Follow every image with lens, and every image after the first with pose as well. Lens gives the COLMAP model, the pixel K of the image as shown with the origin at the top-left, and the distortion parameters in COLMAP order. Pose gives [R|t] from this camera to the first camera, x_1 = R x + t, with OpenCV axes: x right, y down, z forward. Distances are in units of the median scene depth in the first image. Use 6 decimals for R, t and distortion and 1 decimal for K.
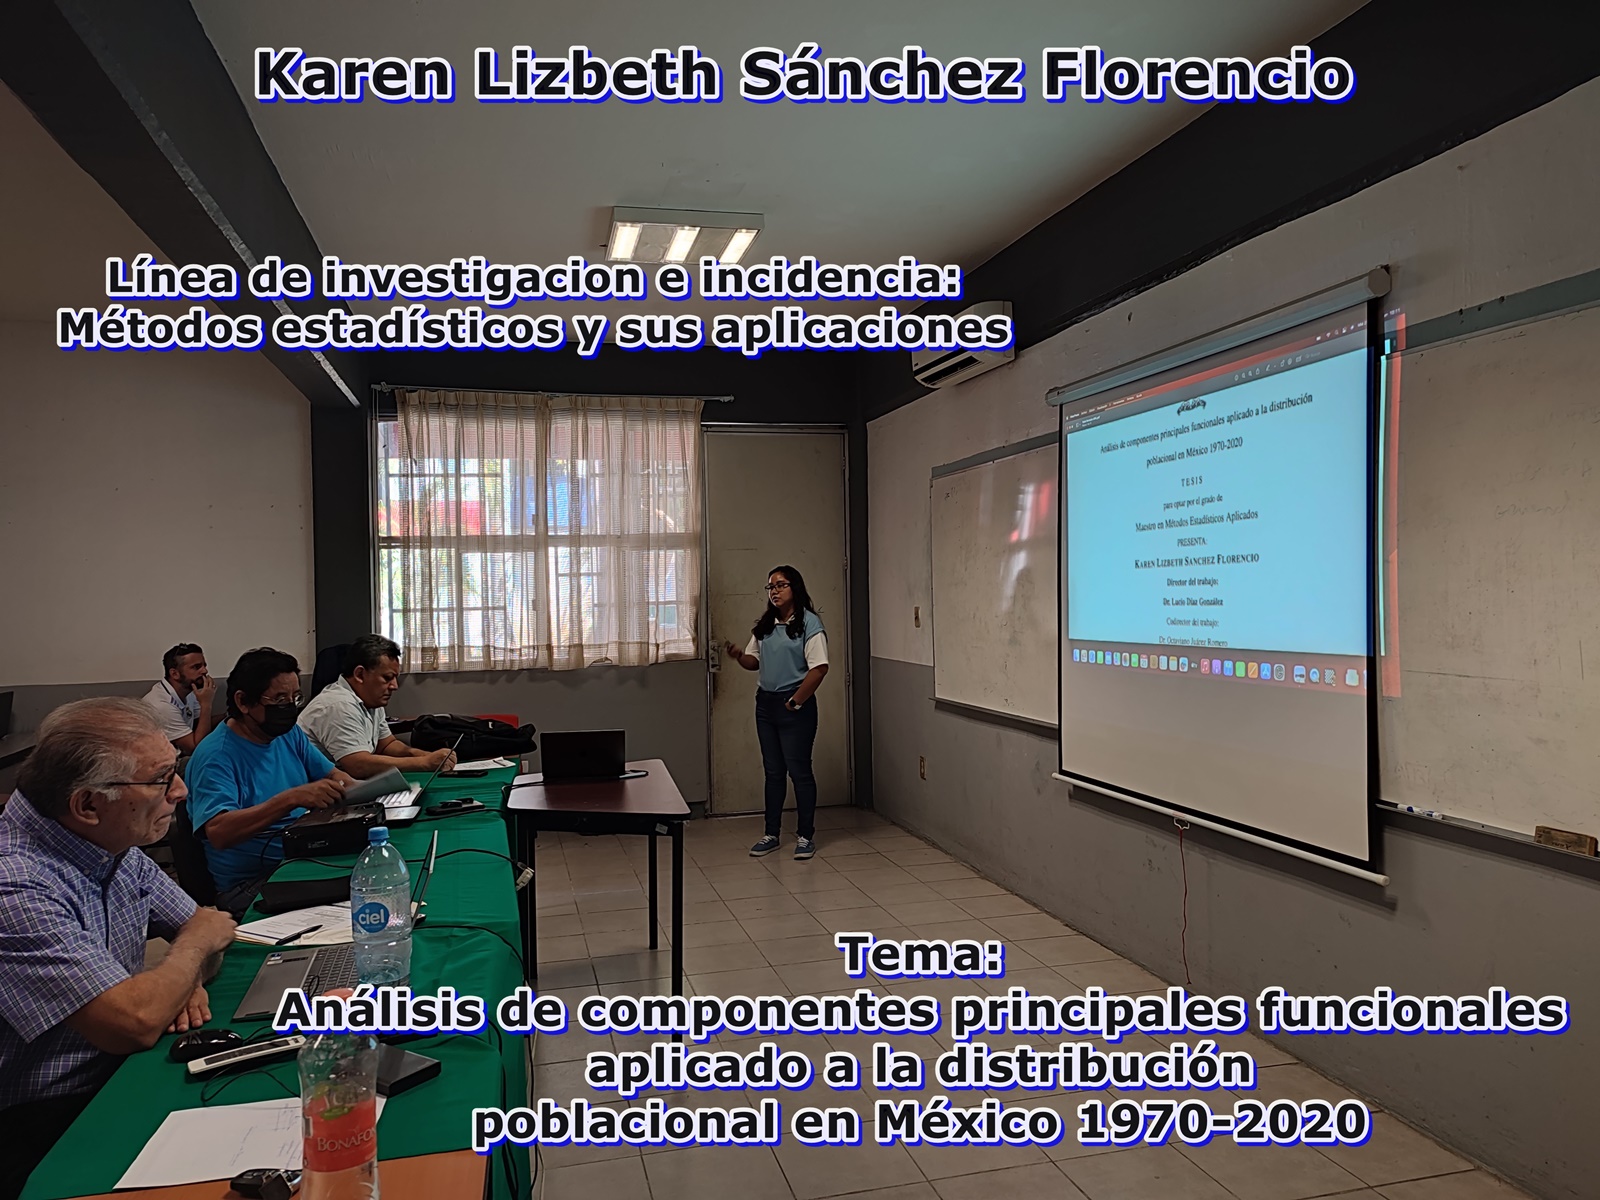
lens RADIAL K [[1153.4, 0, 798.1], [0, 1153.4, 592.8], [0, 0, 1]] dist [0.035609, -0.025594]
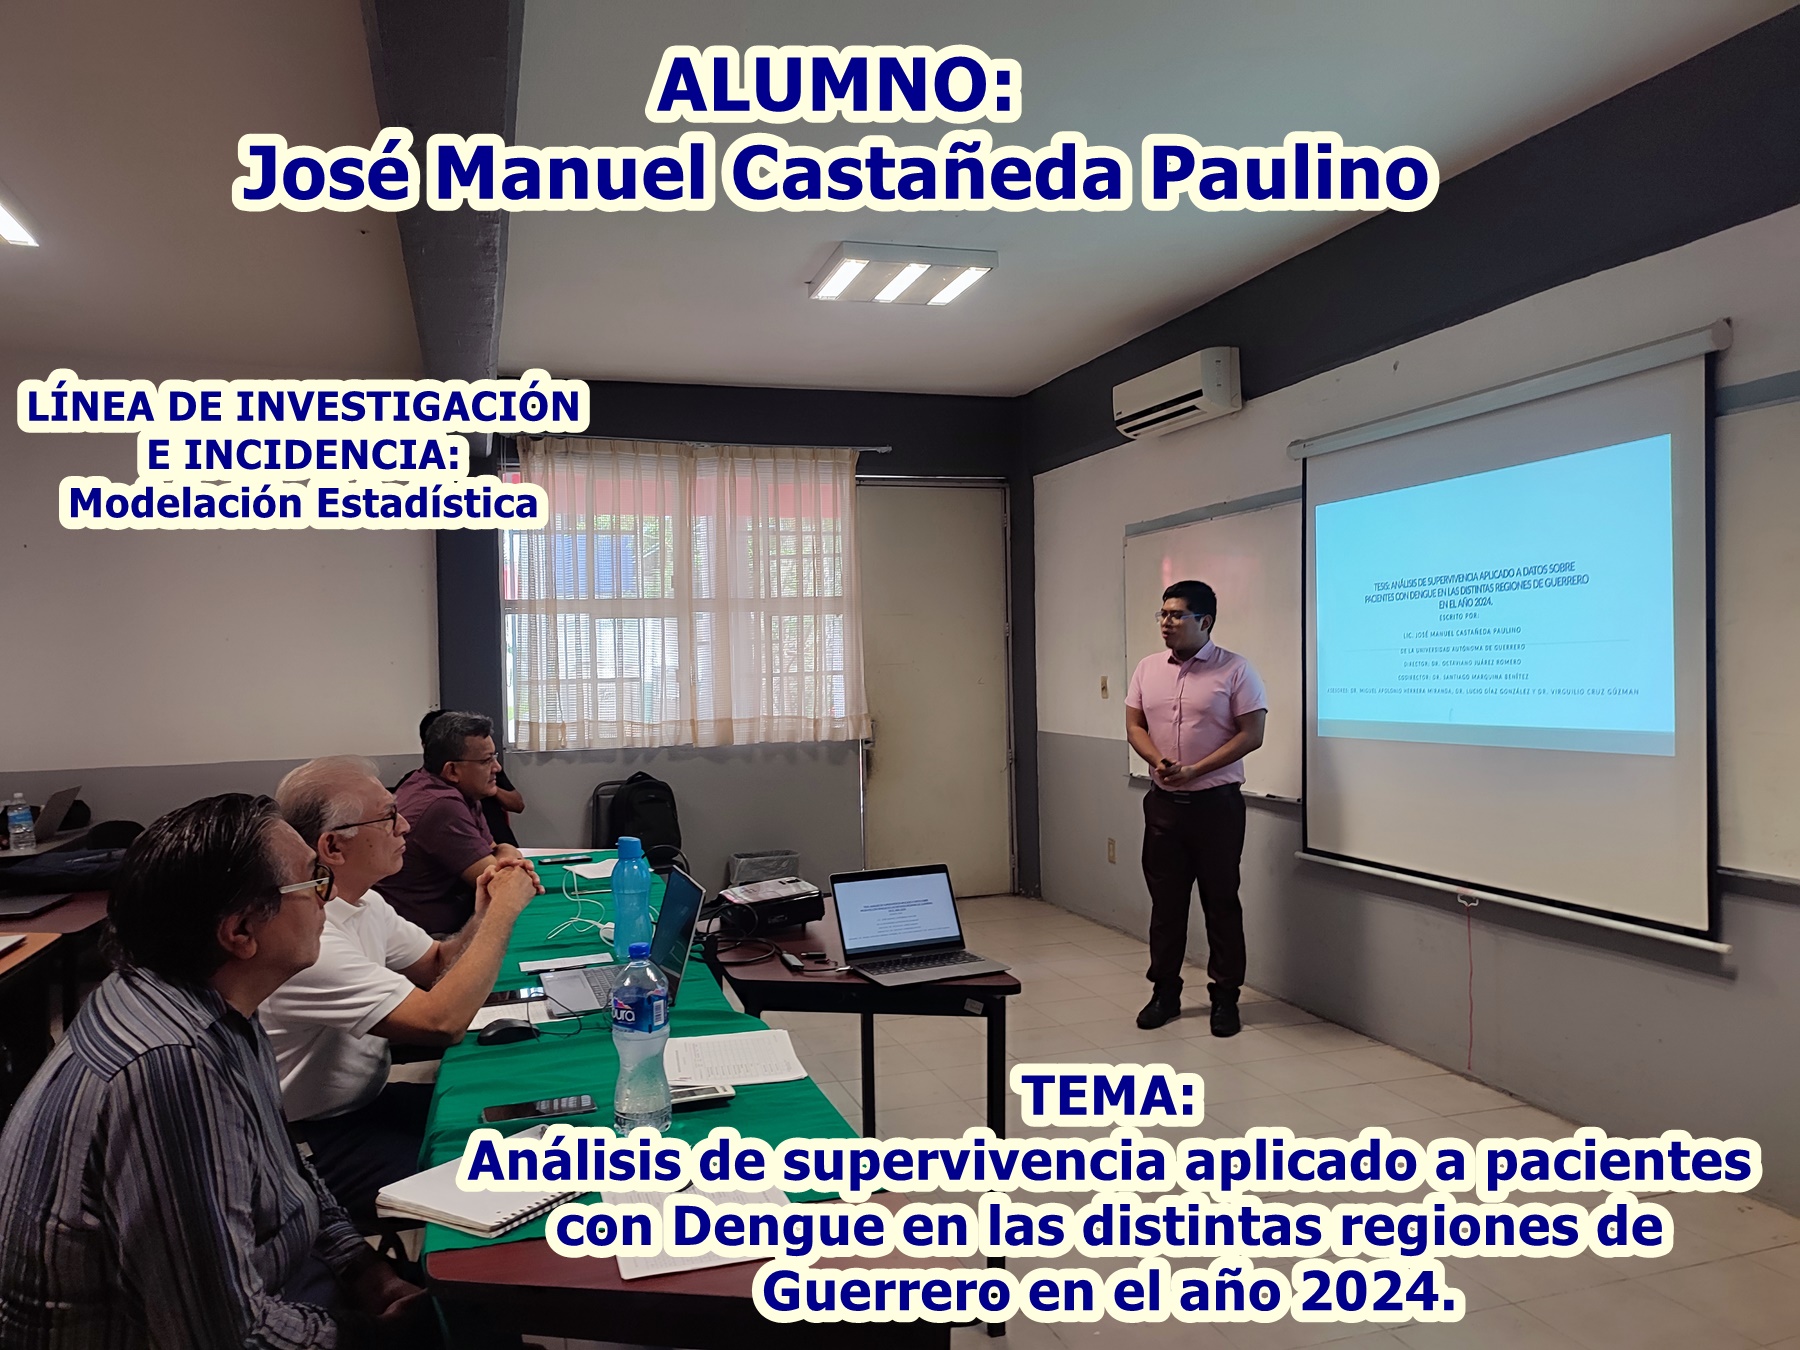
lens RADIAL K [[1297.5, 0, 903.5], [0, 1297.5, 662.7], [0, 0, 1]] dist [0.035609, -0.025594]
pose [[0.998072, -0.002557, 0.062020, -0.115108], [0.002812, 0.999988, -0.004020, 0.004891], [-0.062009, 0.004186, 0.998067, -0.025963]]
